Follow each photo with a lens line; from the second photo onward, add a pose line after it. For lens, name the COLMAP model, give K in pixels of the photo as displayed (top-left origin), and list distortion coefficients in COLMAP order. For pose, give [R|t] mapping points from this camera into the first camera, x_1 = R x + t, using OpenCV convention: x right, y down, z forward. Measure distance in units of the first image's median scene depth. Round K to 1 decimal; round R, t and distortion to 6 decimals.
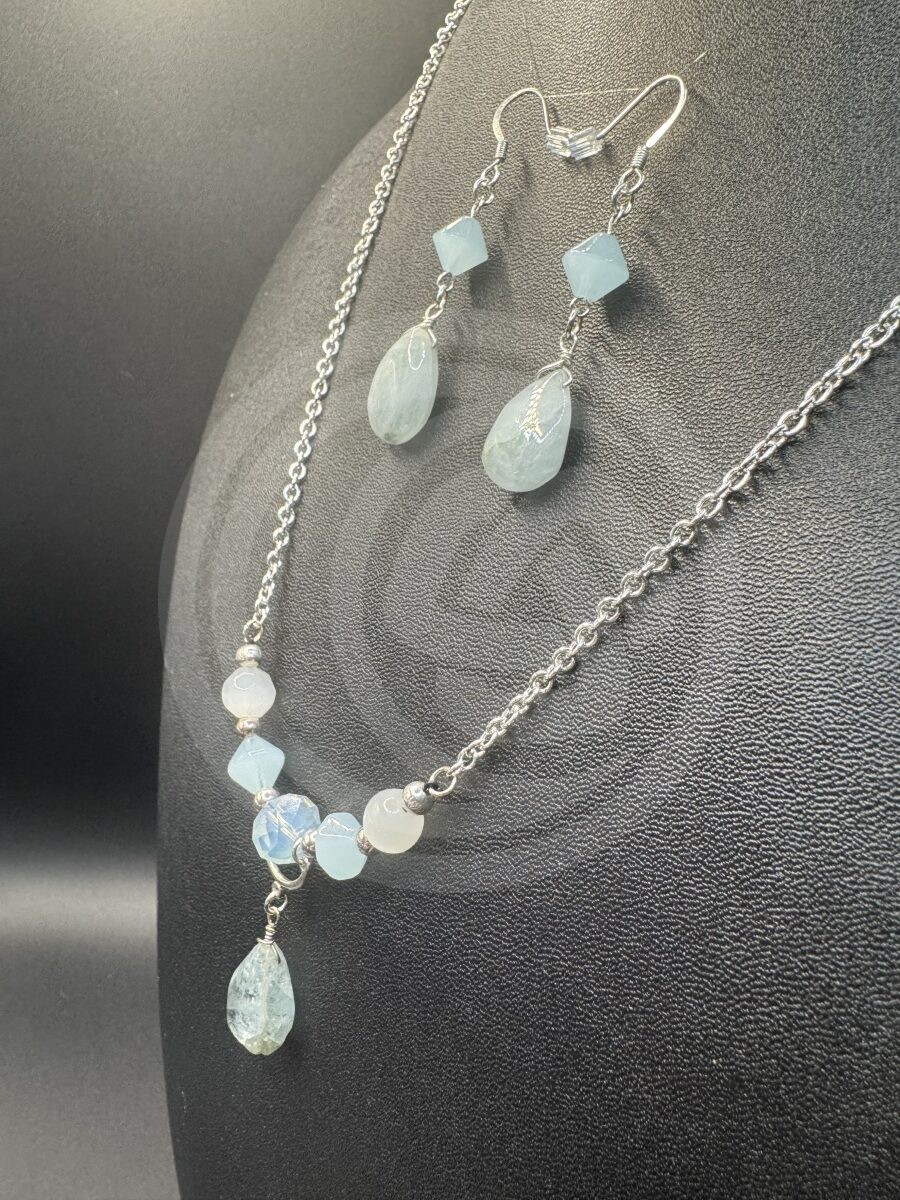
lens RADIAL K [[839.3, 0, 450.0], [0, 839.3, 558.1], [0, 0, 1]] dist [0.031476, 0.001298]
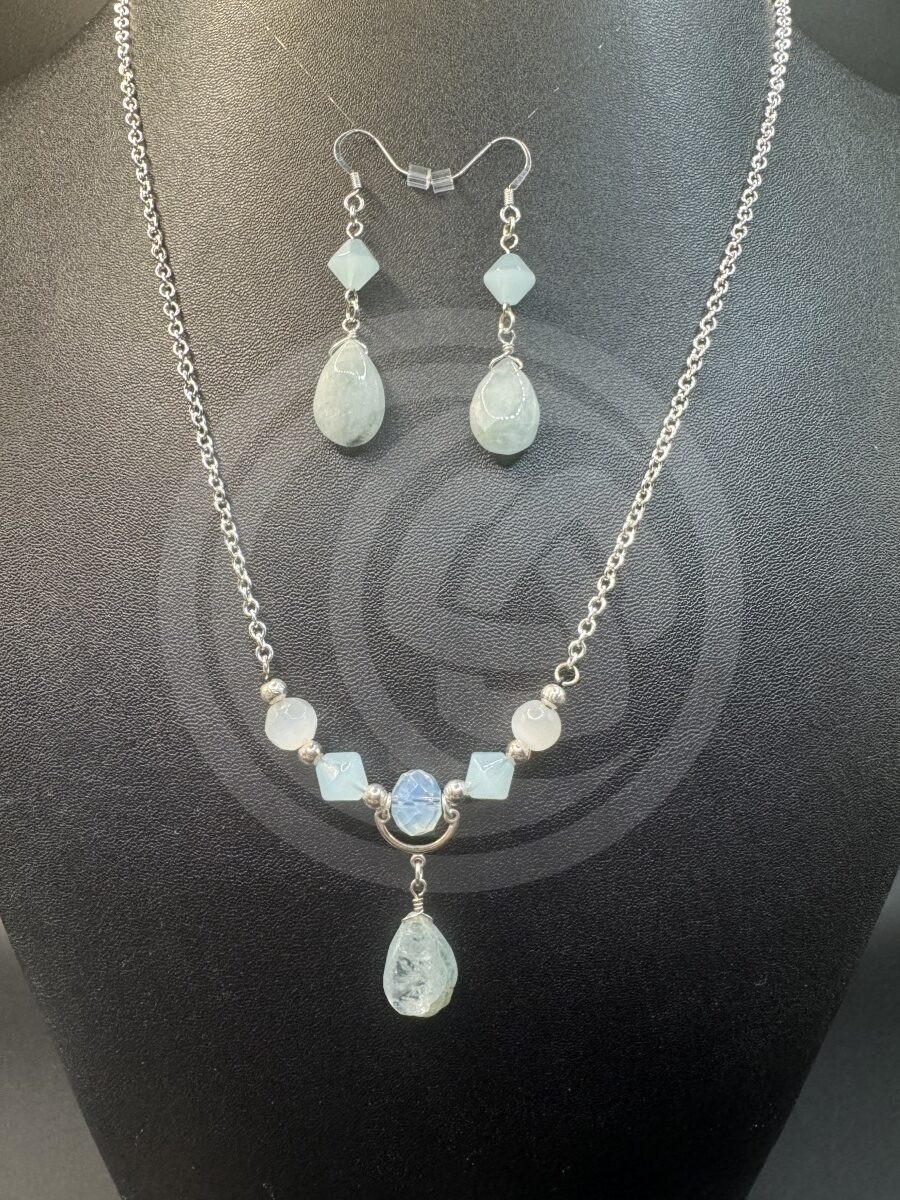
lens RADIAL K [[837.4, 0, 450.0], [0, 837.4, 600.0], [0, 0, 1]] dist [-0.002544, -0.002405]
pose [[0.675304, -0.312181, 0.668212, -0.992303], [0.307536, 0.942669, 0.129605, -0.069196], [-0.670363, 0.117976, 0.732595, 0.159988]]
